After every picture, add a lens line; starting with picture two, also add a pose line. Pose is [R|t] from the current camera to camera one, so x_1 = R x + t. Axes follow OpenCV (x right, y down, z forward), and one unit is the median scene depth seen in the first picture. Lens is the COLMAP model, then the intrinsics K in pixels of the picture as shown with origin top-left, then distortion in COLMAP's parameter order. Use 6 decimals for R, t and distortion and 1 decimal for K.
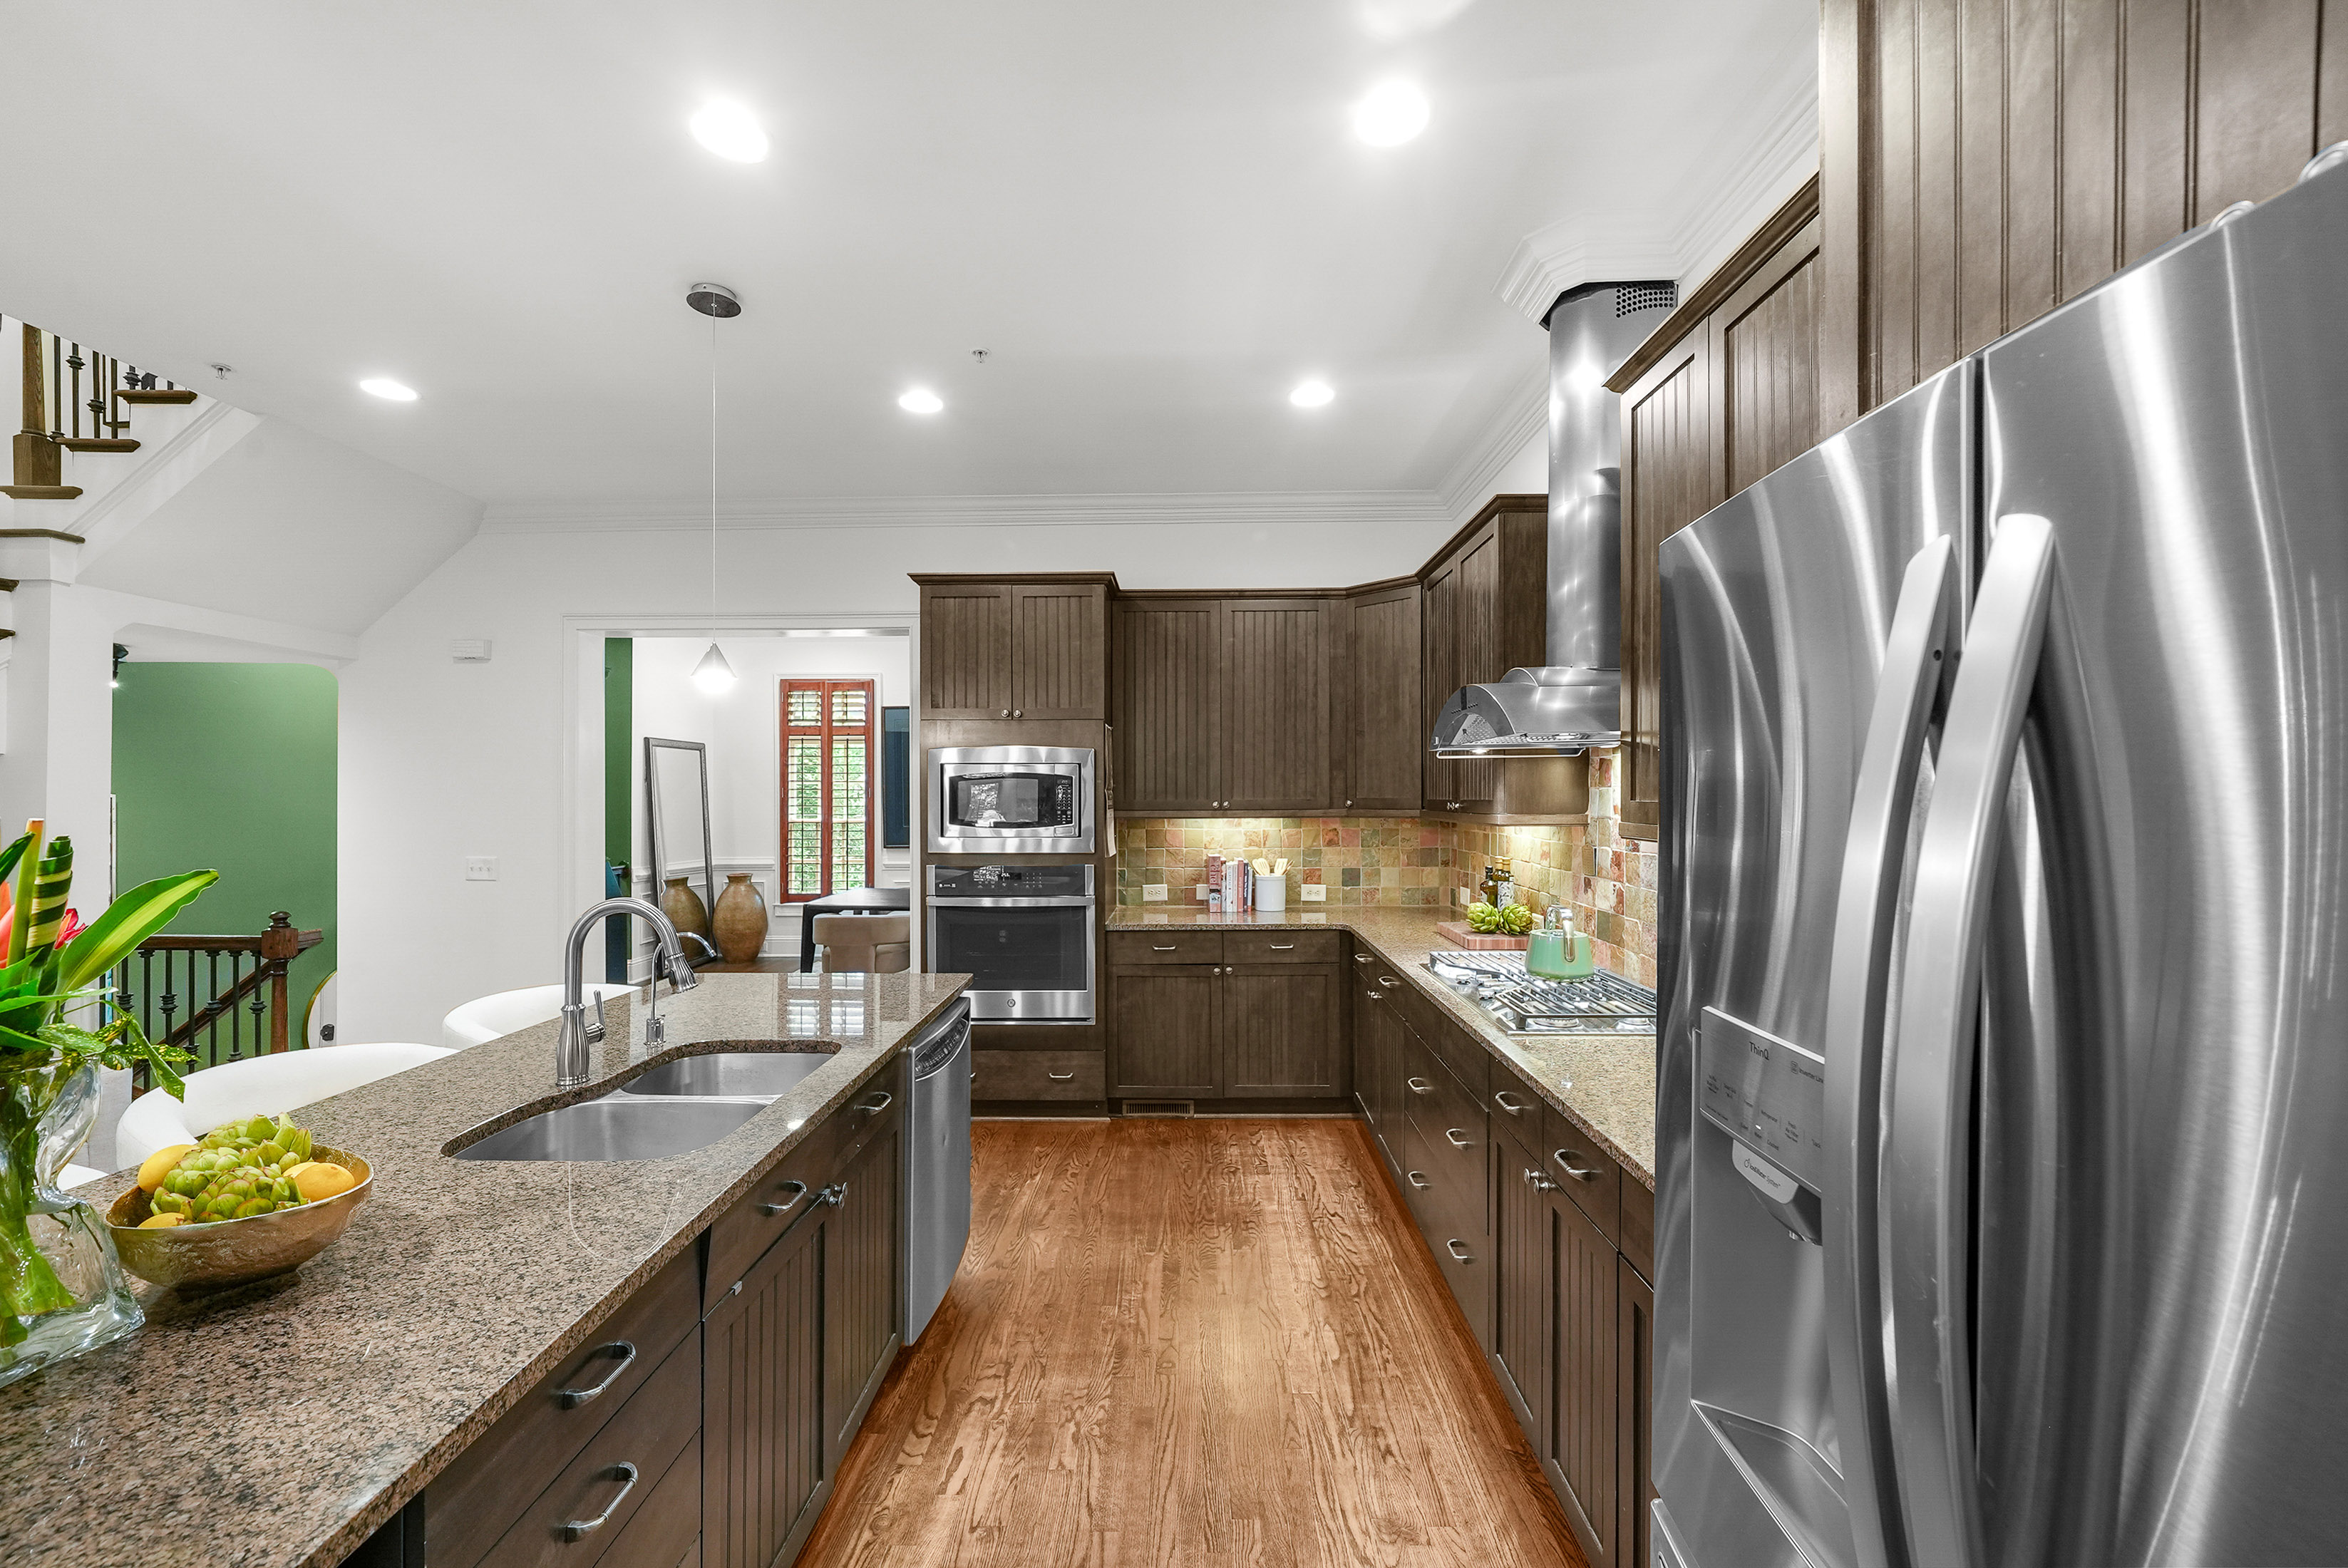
lens RADIAL K [[924.1, 0, 1179.7], [0, 924.1, 800.9], [0, 0, 1]] dist [-0.013486, 0.005090]
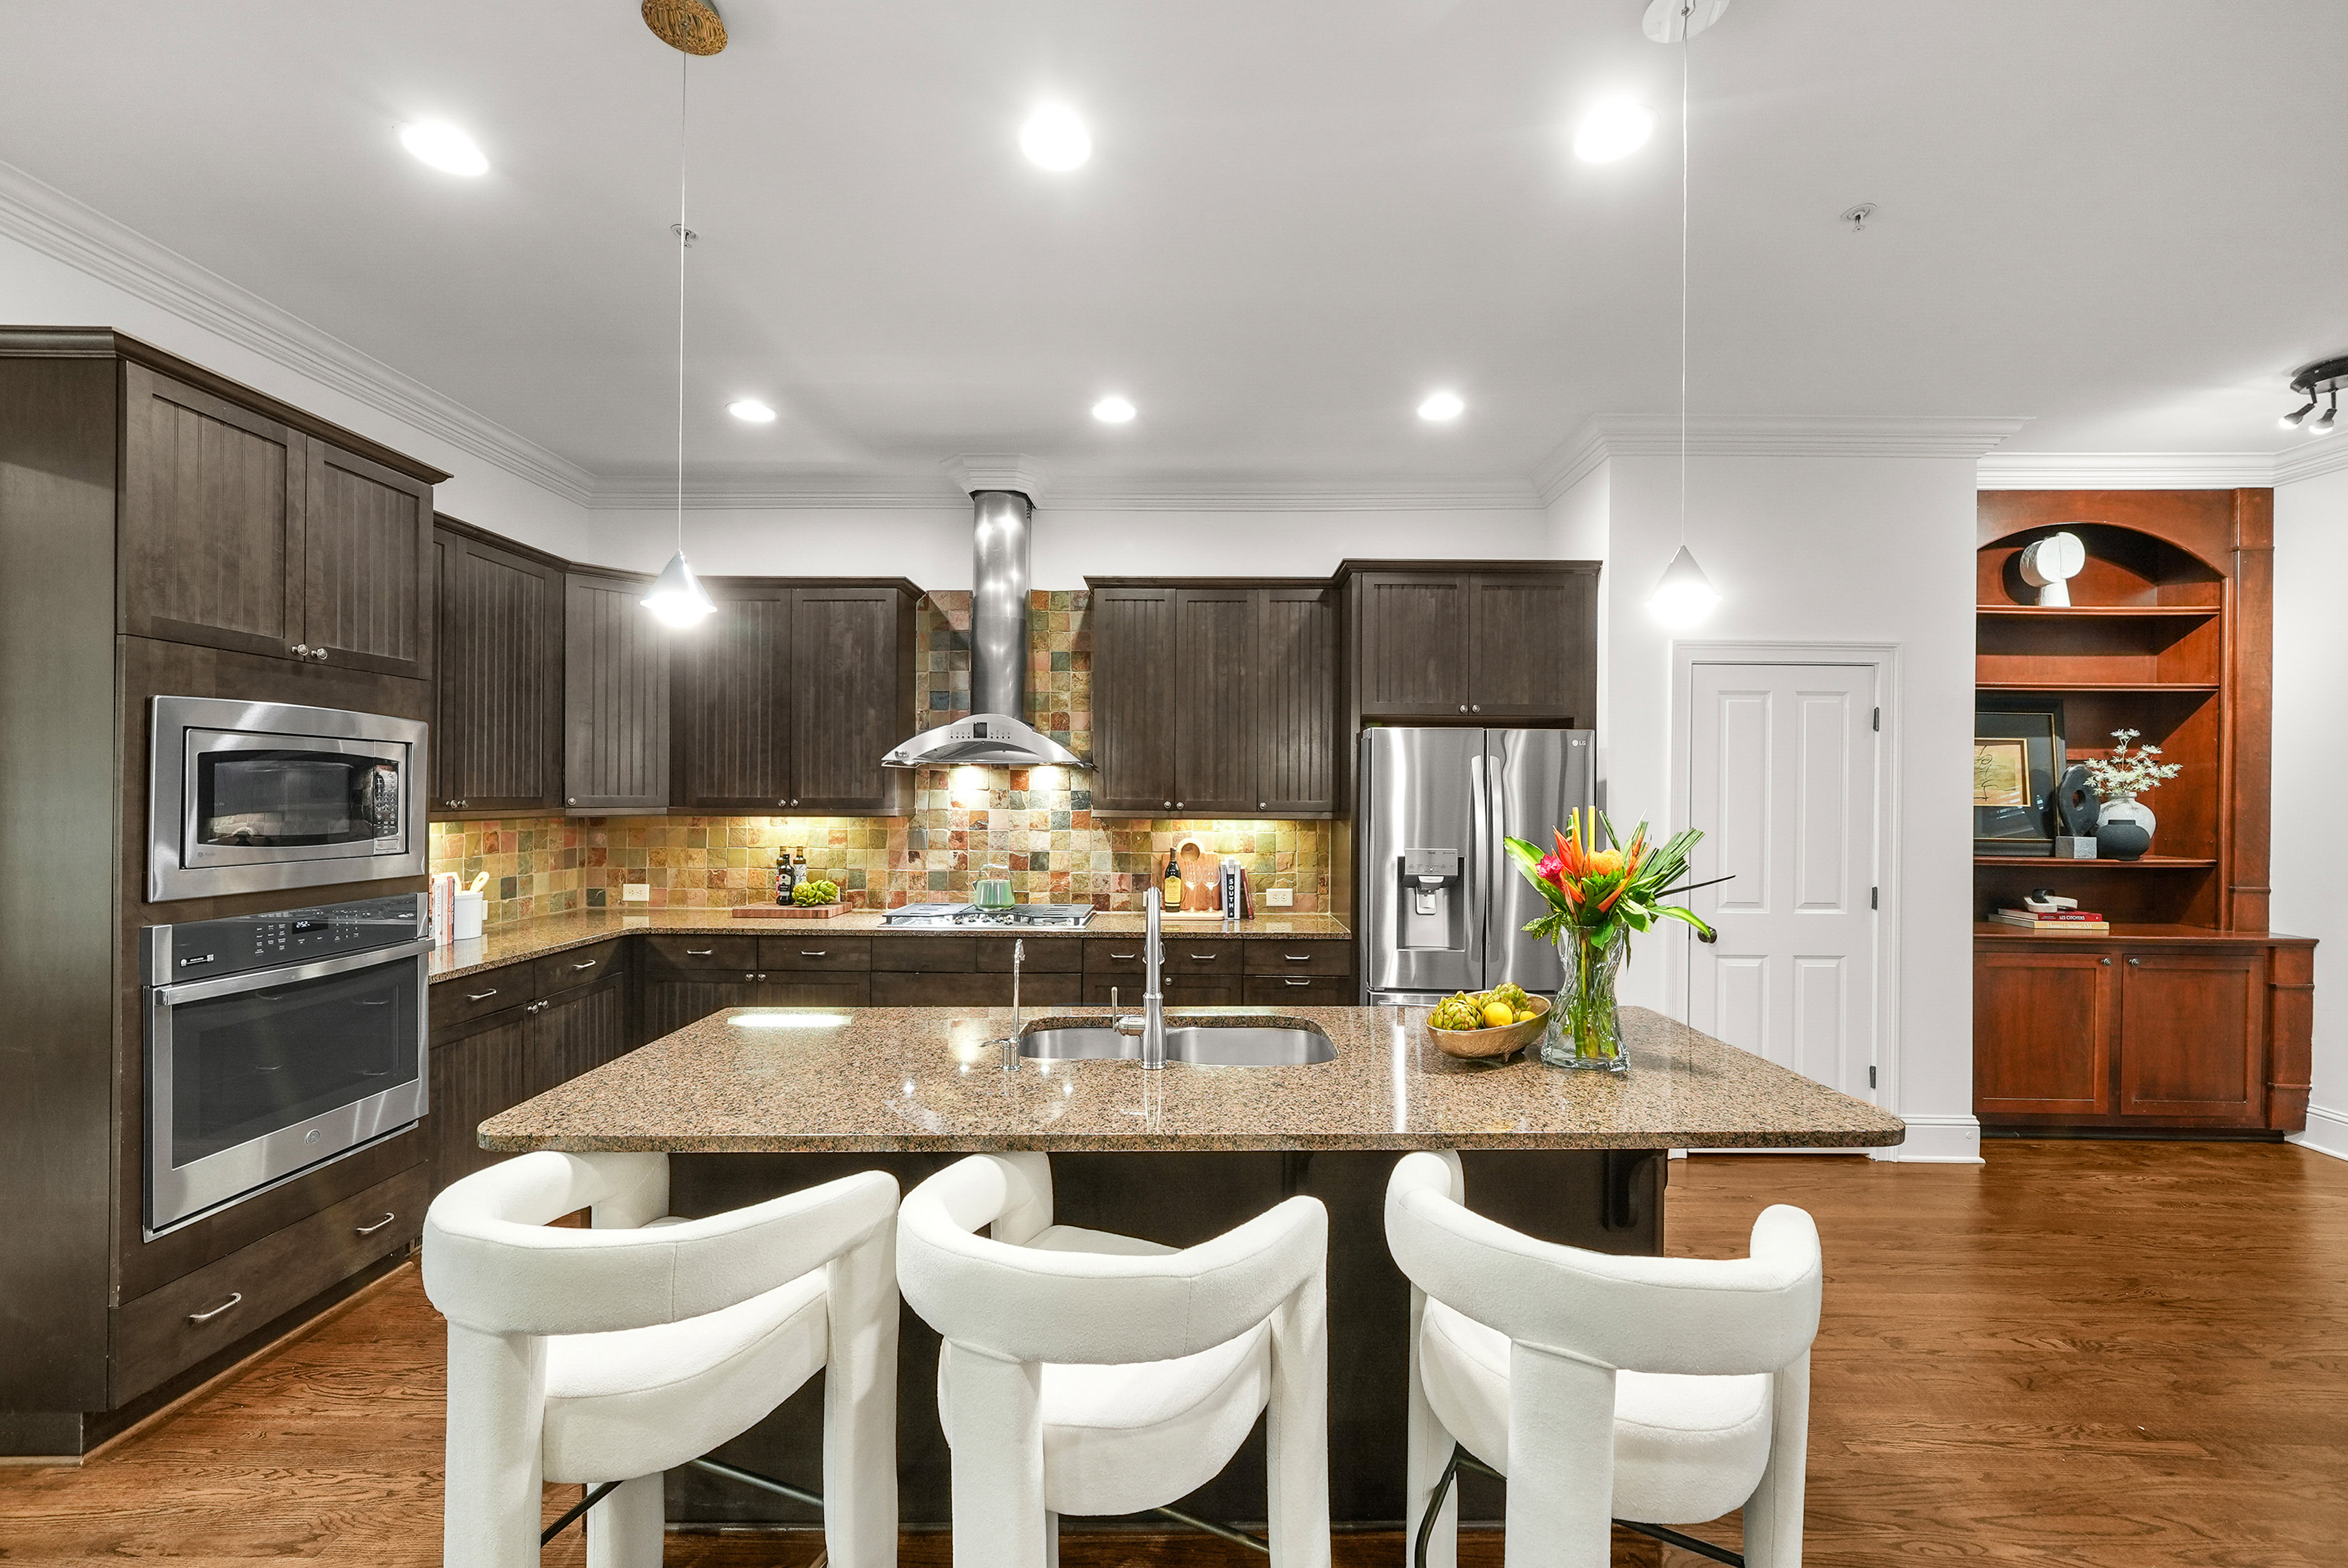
lens RADIAL K [[924.1, 0, 1179.7], [0, 924.1, 800.9], [0, 0, 1]] dist [-0.013486, 0.005090]
pose [[0.001690, -0.002914, 0.999994, -0.754689], [0.000059, 0.999996, 0.002914, -0.000481], [-0.999999, 0.000054, 0.001691, 0.426880]]
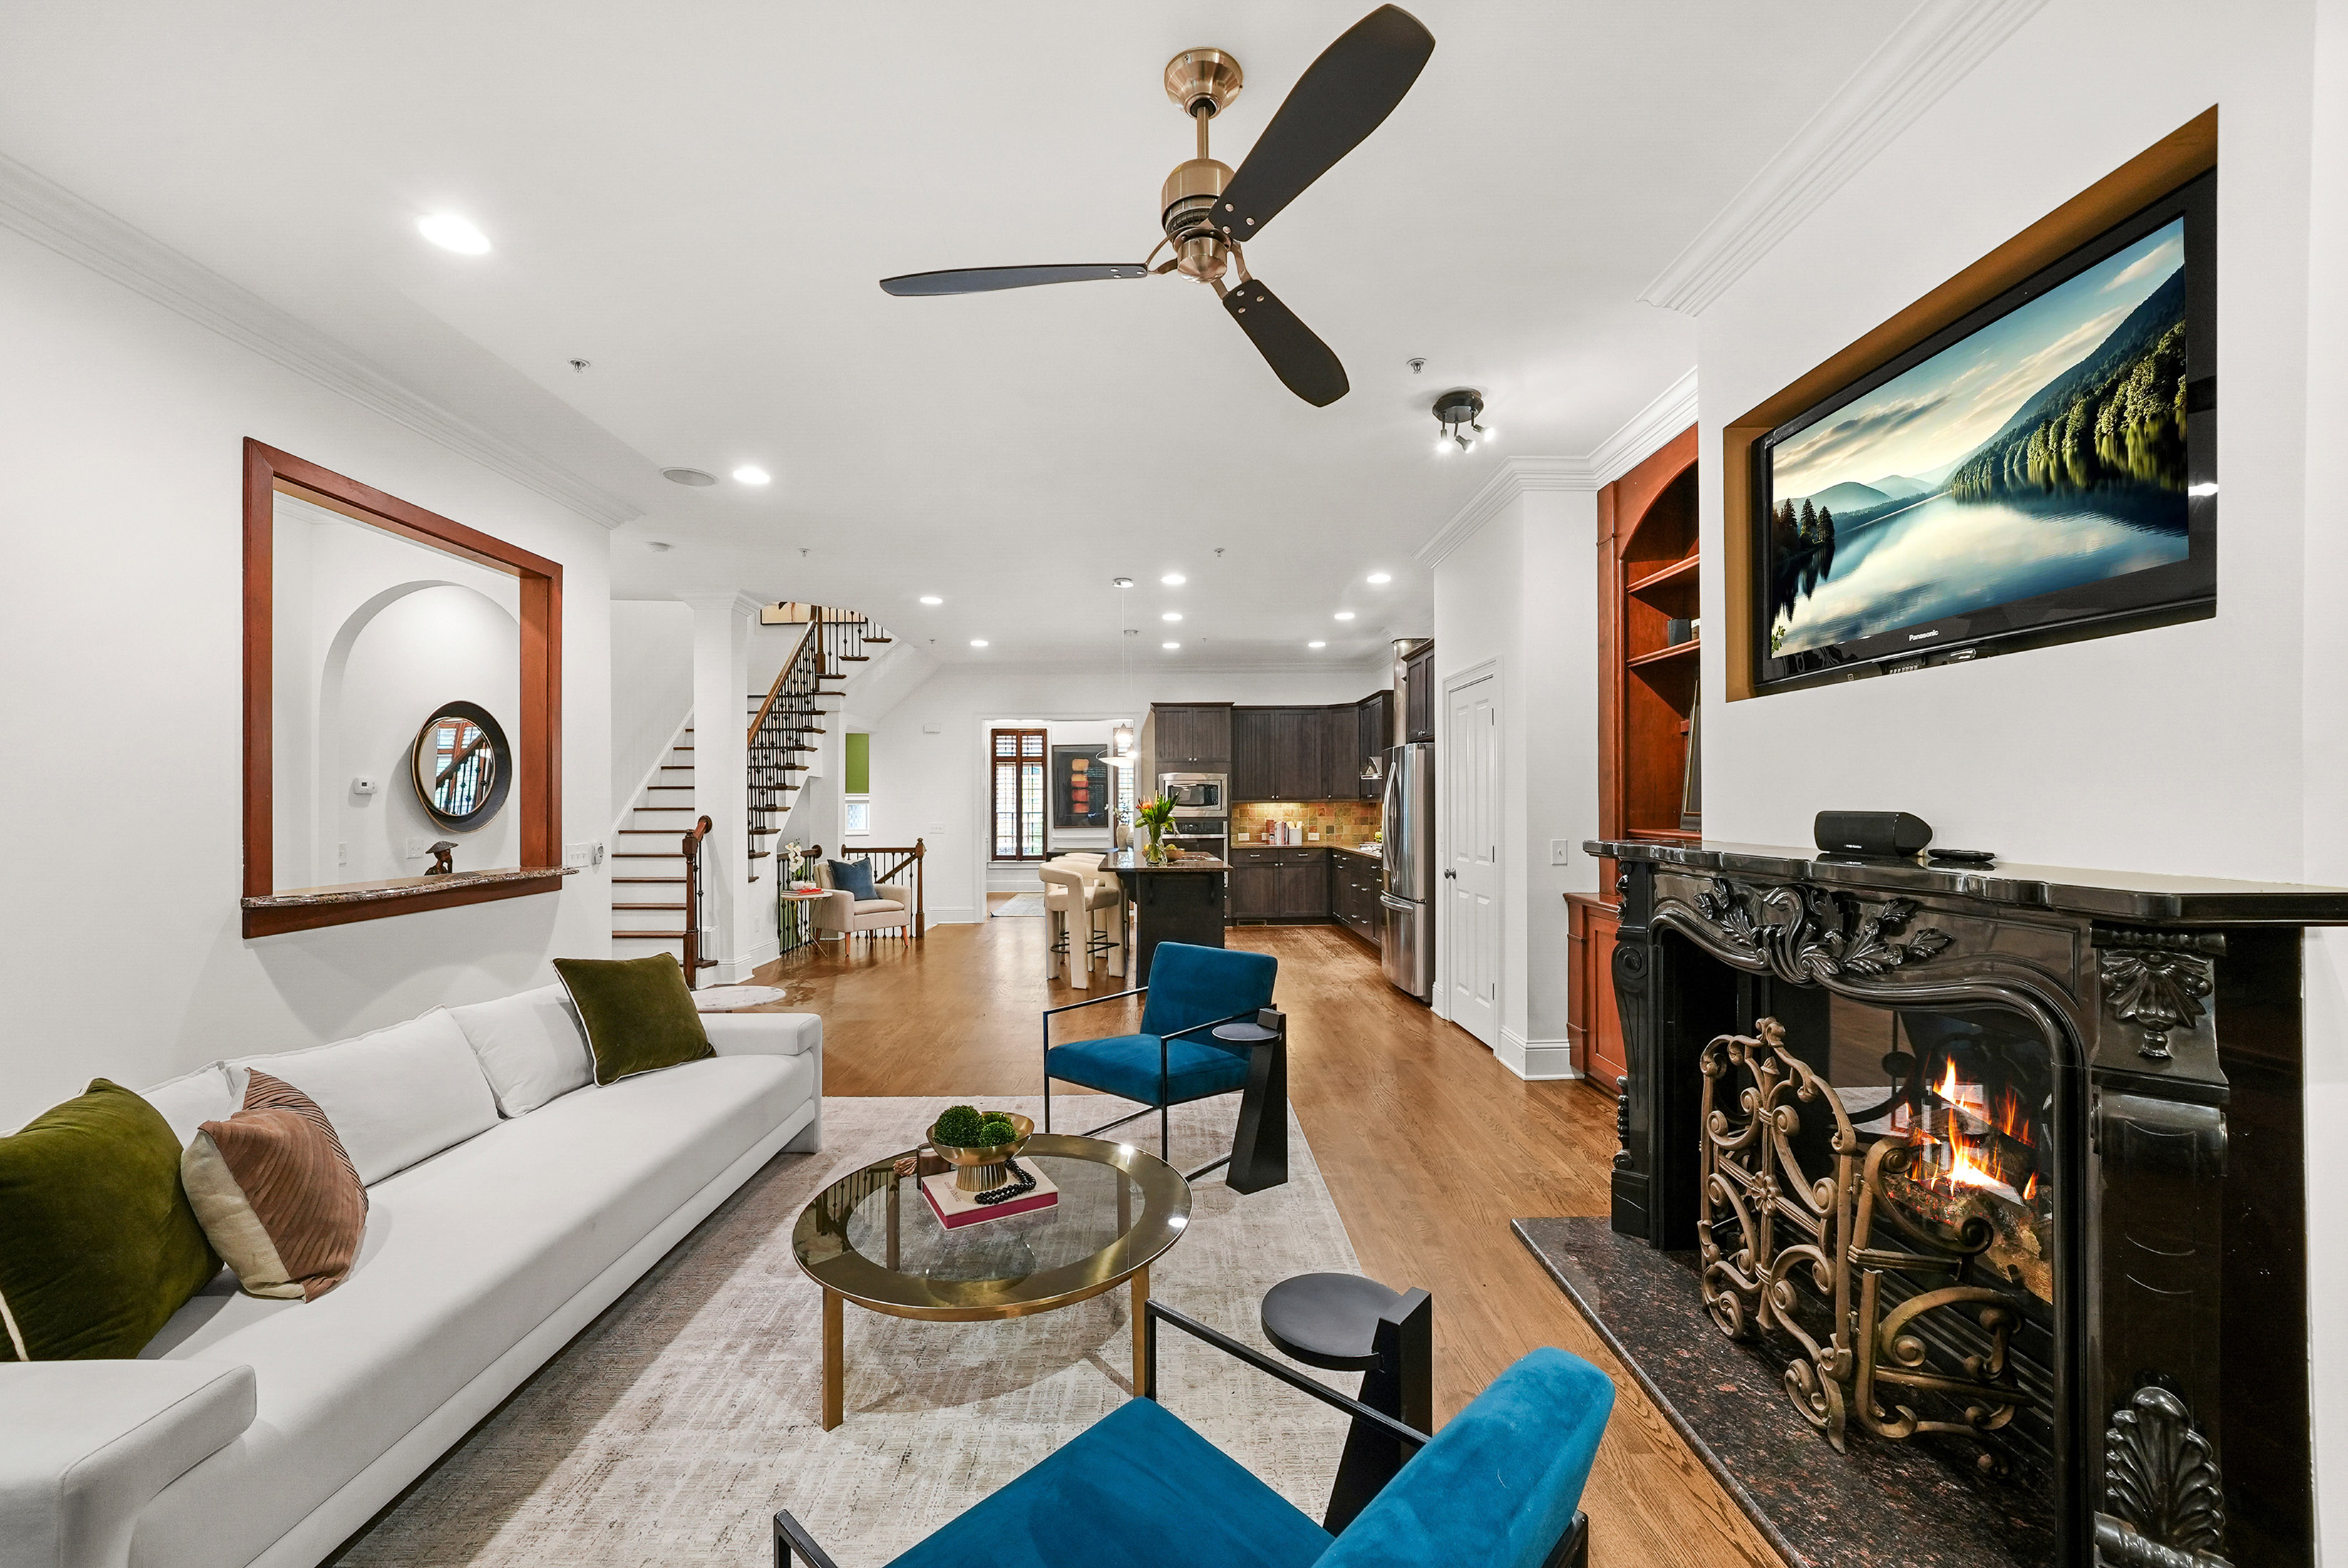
lens RADIAL K [[924.1, 0, 1179.7], [0, 924.1, 800.9], [0, 0, 1]] dist [-0.013486, 0.005090]
pose [[0.999277, -0.002385, 0.037938, -0.302643], [0.002841, 0.999925, -0.011952, 0.042985], [-0.037907, 0.012051, 0.999209, -1.406830]]
